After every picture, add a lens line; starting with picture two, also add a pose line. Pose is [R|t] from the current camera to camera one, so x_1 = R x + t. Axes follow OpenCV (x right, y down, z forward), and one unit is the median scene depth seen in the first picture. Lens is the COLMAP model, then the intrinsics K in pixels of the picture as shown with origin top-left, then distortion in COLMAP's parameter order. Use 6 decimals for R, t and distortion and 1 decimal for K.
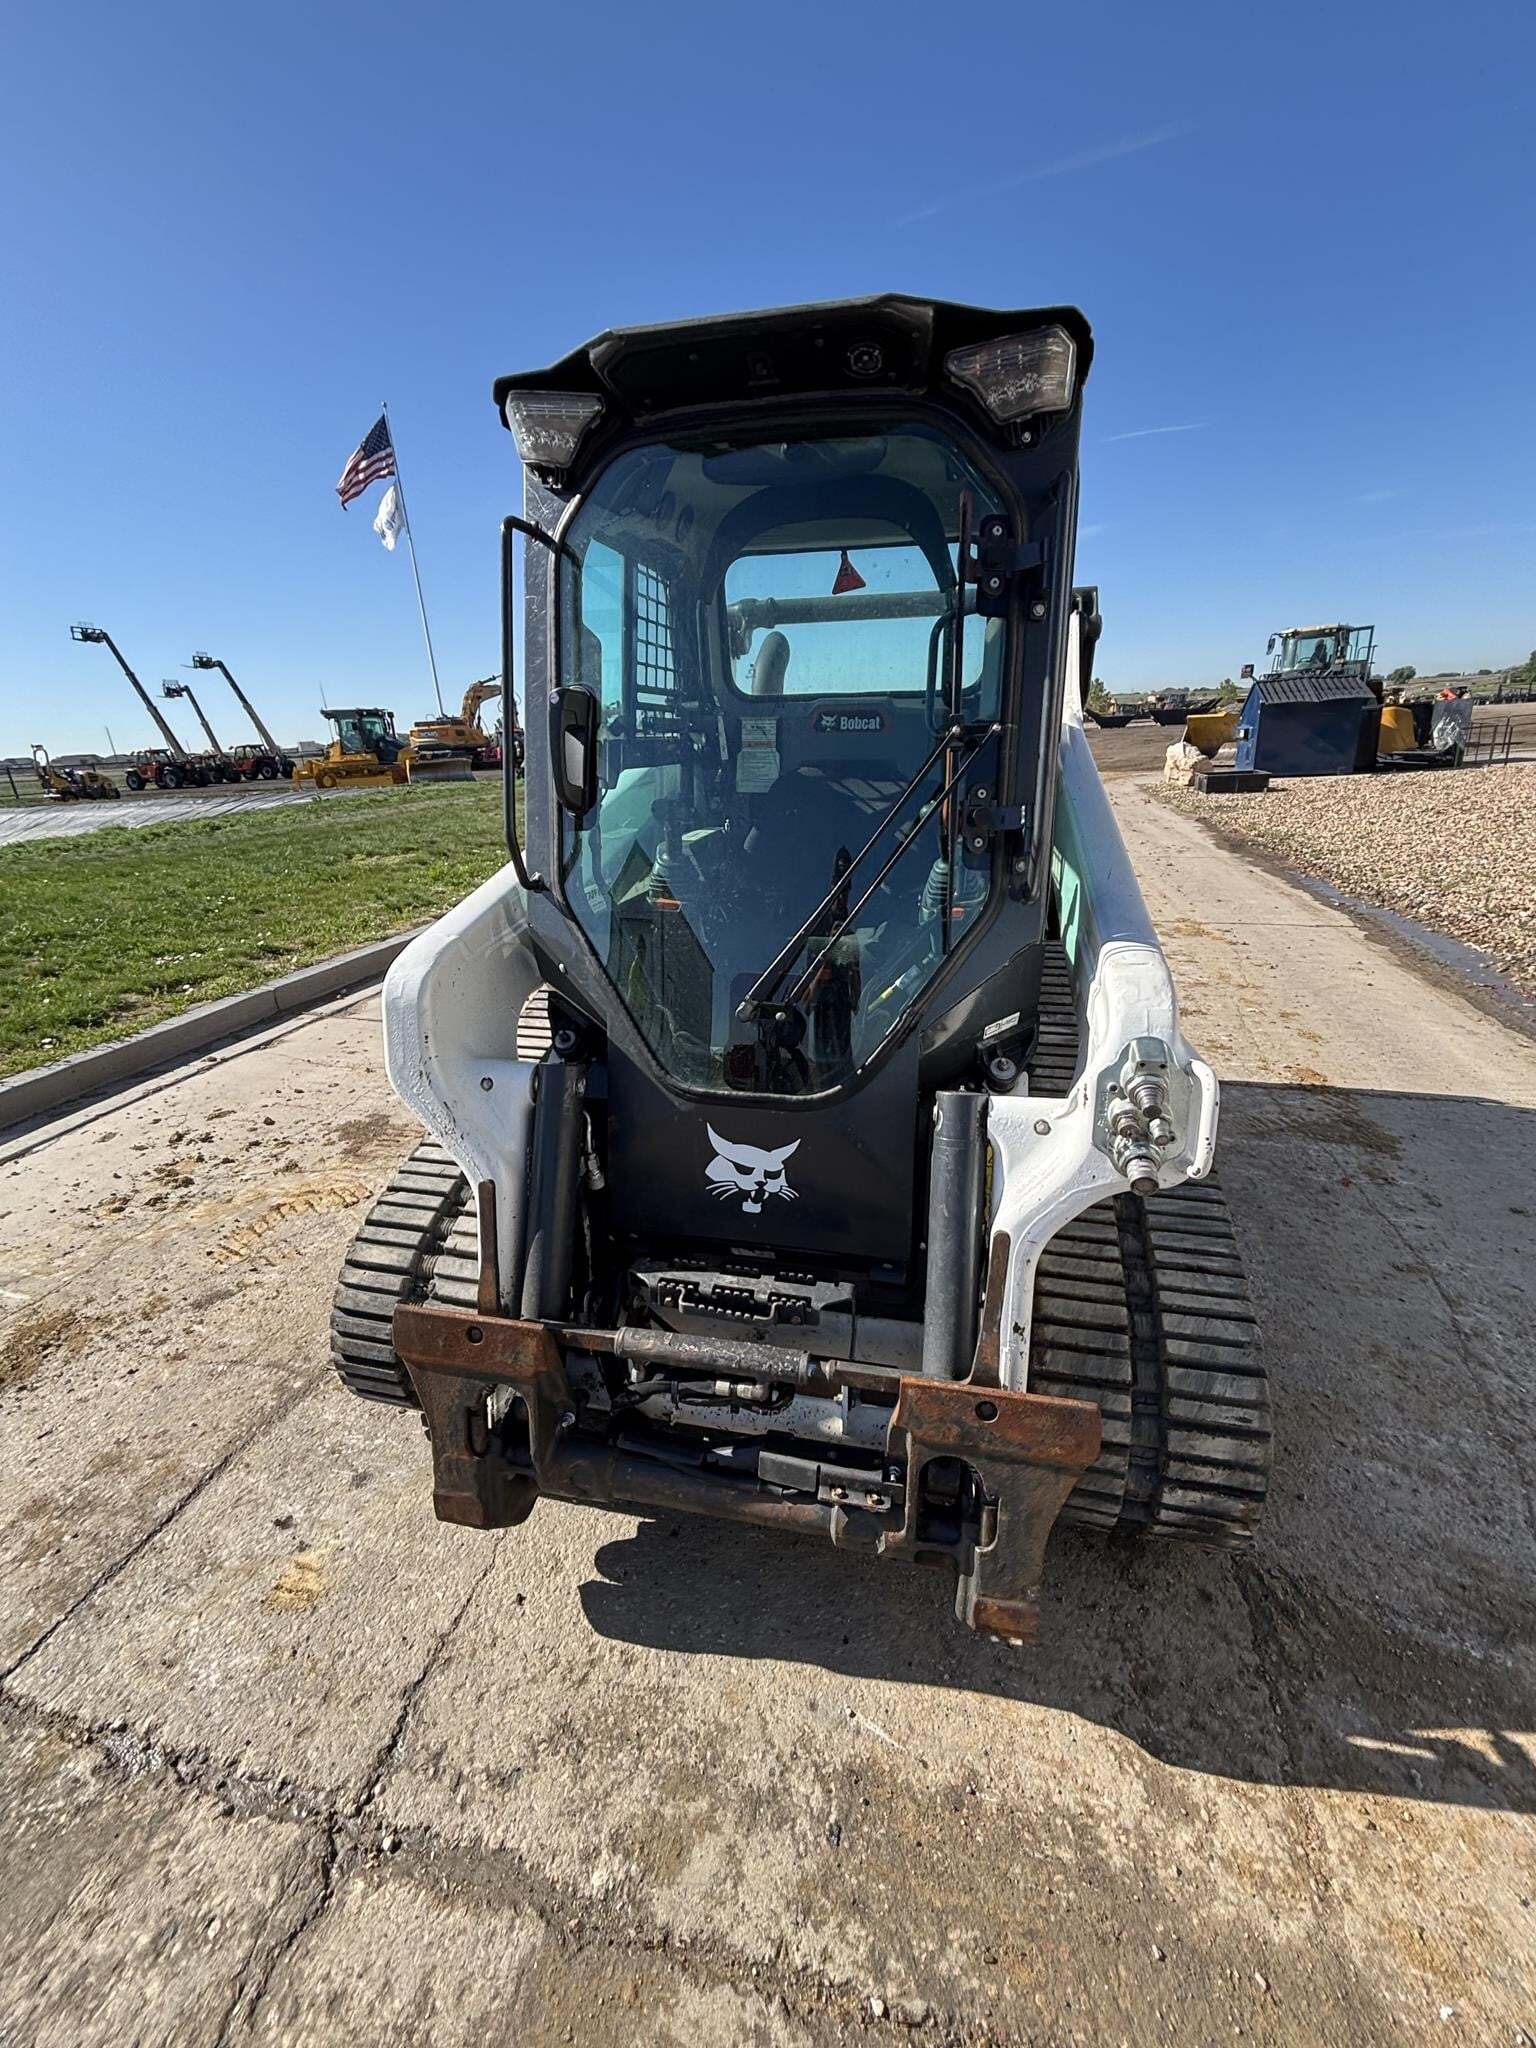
lens RADIAL K [[832.3, 0, 770.5], [0, 832.3, 1024.0], [0, 0, 1]] dist [0.009480, -0.004022]
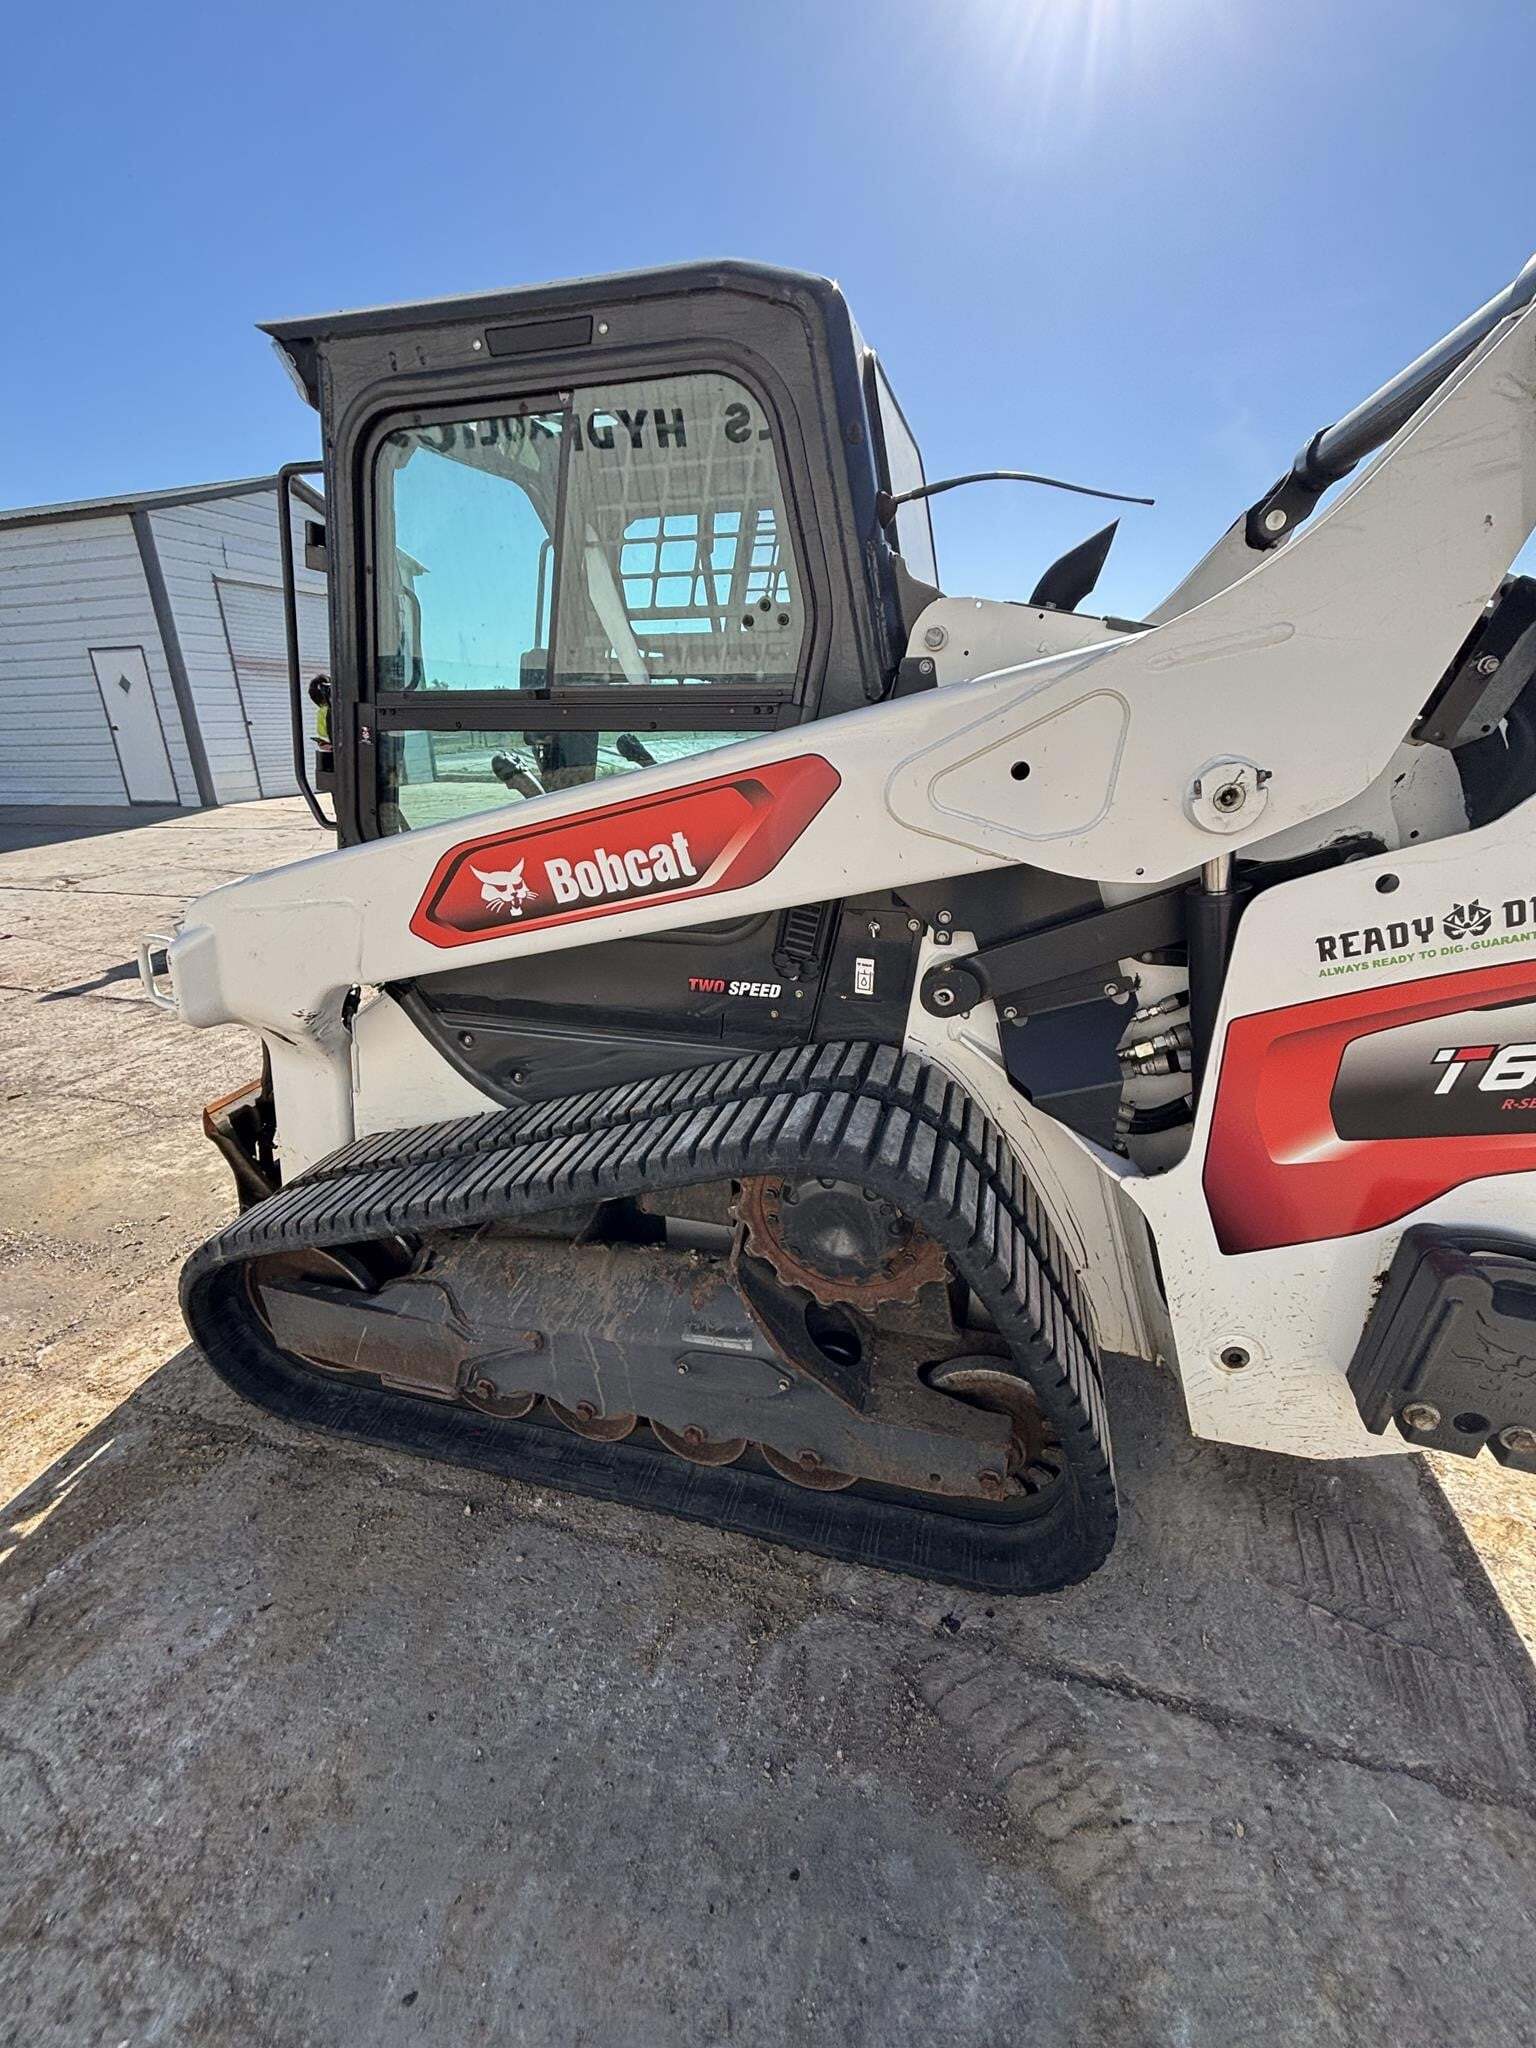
lens RADIAL K [[837.8, 0, 772.0], [0, 837.8, 1024.1], [0, 0, 1]] dist [0.002512, -0.000226]
pose [[-0.037296, 0.398236, -0.916524, 1.548656], [-0.312756, 0.866434, 0.389198, -0.588434], [0.949101, 0.301164, 0.092236, 1.597989]]
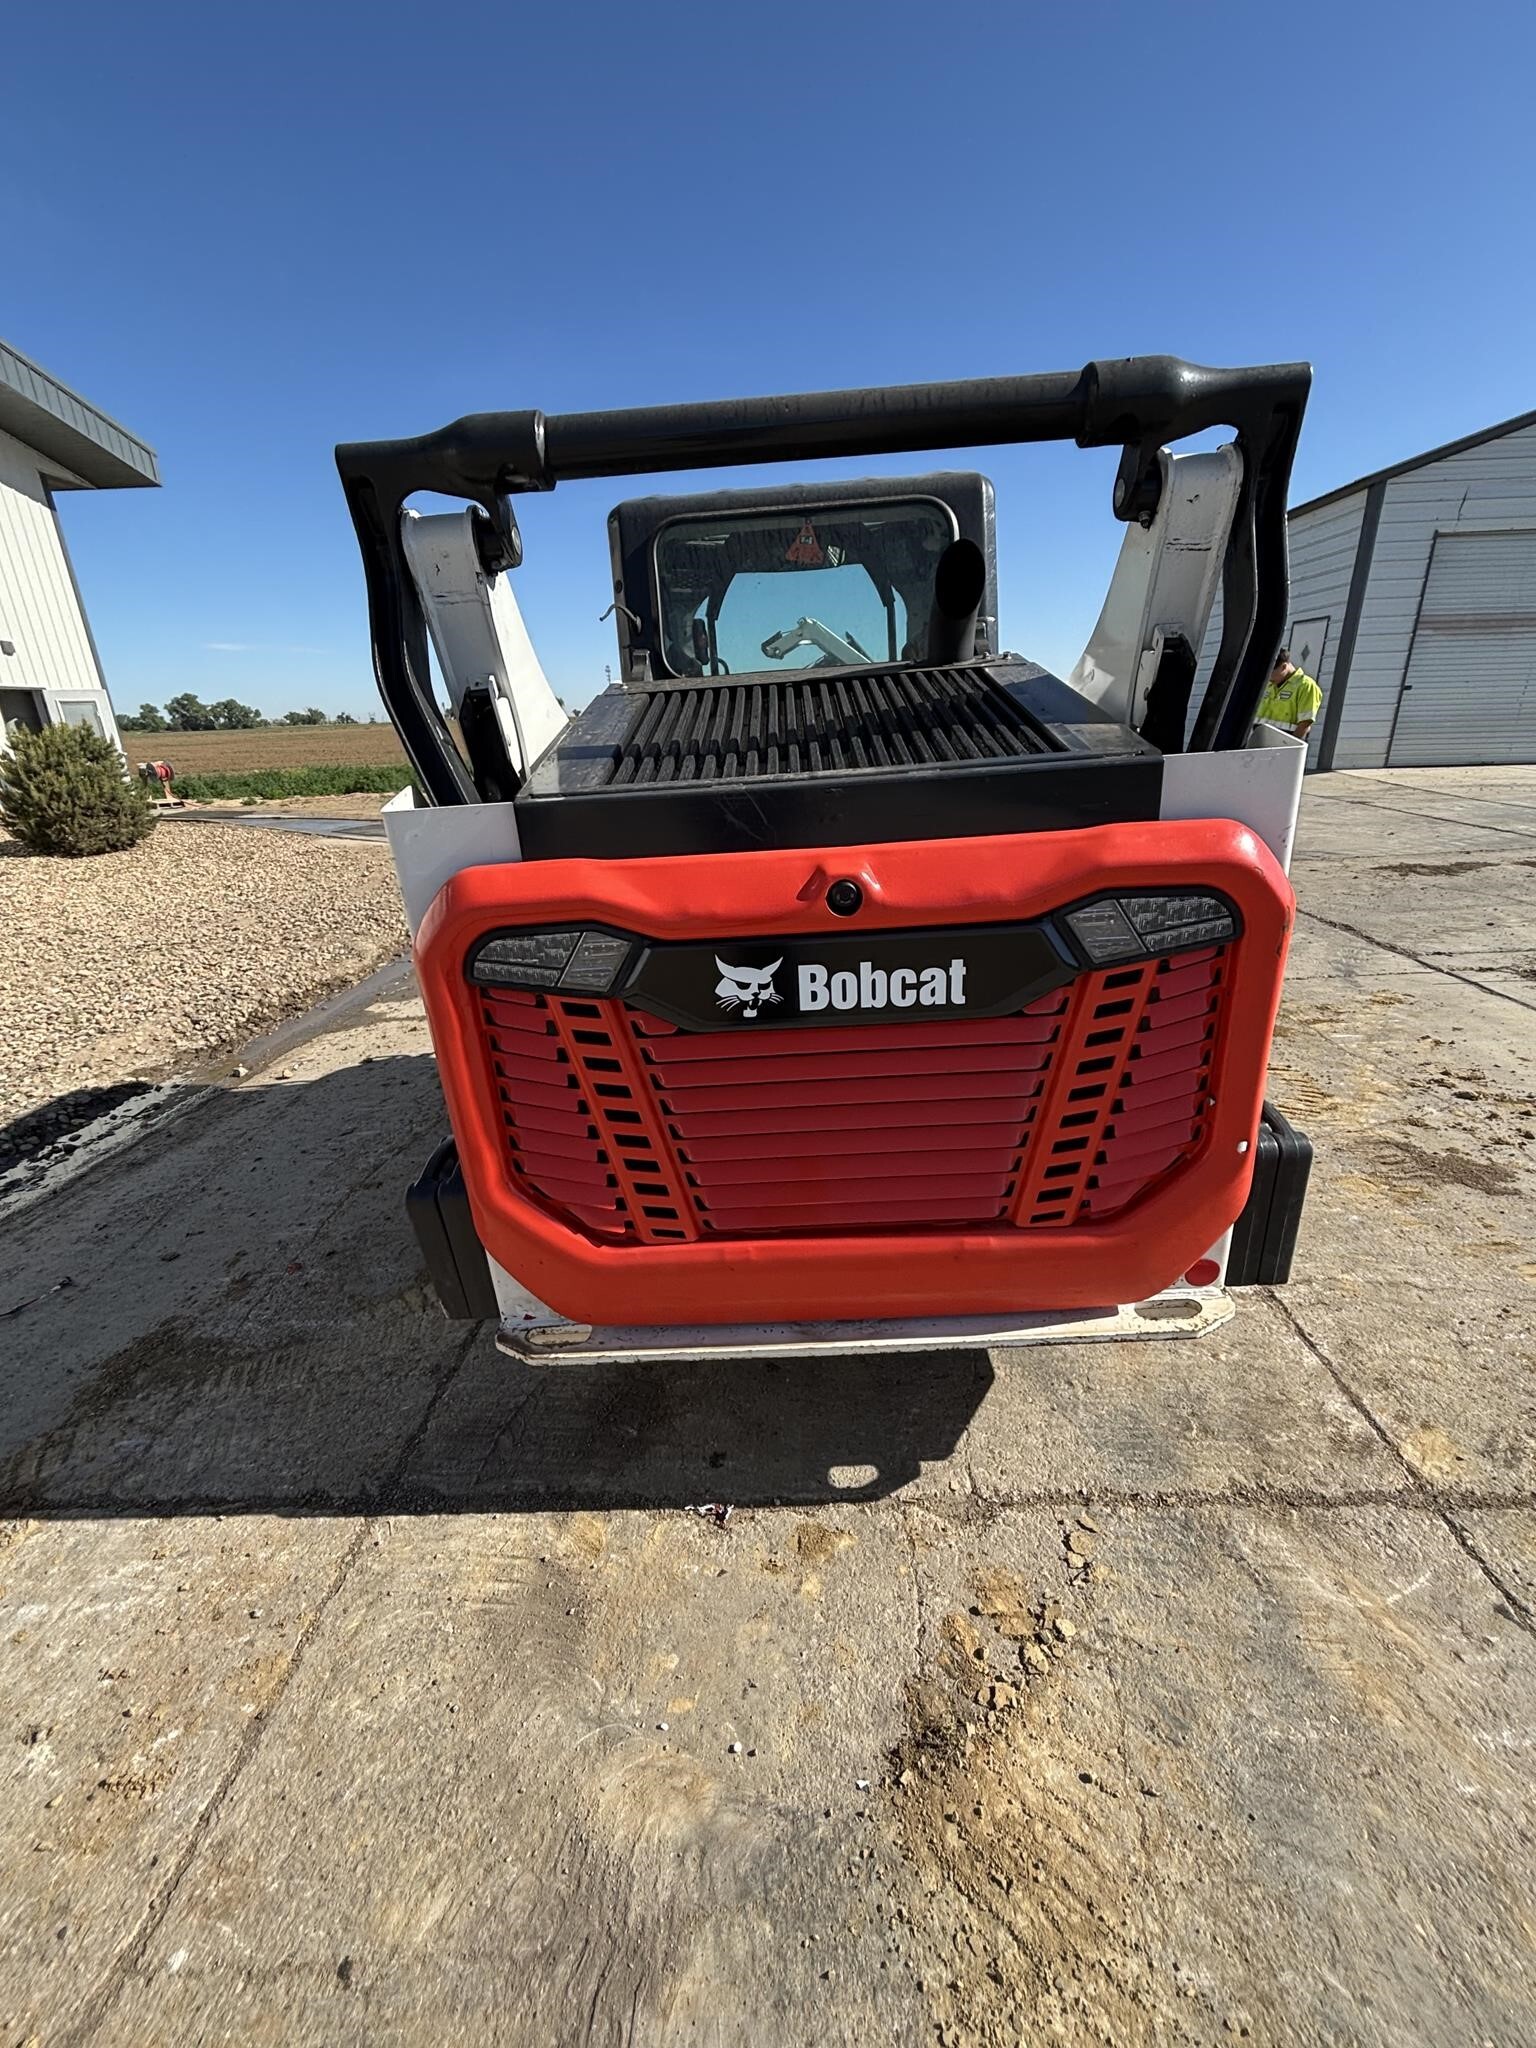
lens RADIAL K [[842.6, 0, 773.3], [0, 842.6, 1026.5], [0, 0, 1]] dist [-0.002594, 0.000201]
pose [[-0.973709, 0.157648, -0.164433, 0.595332], [0.013261, 0.759848, 0.649966, -1.198848], [0.227410, 0.630697, -0.741961, 3.293867]]
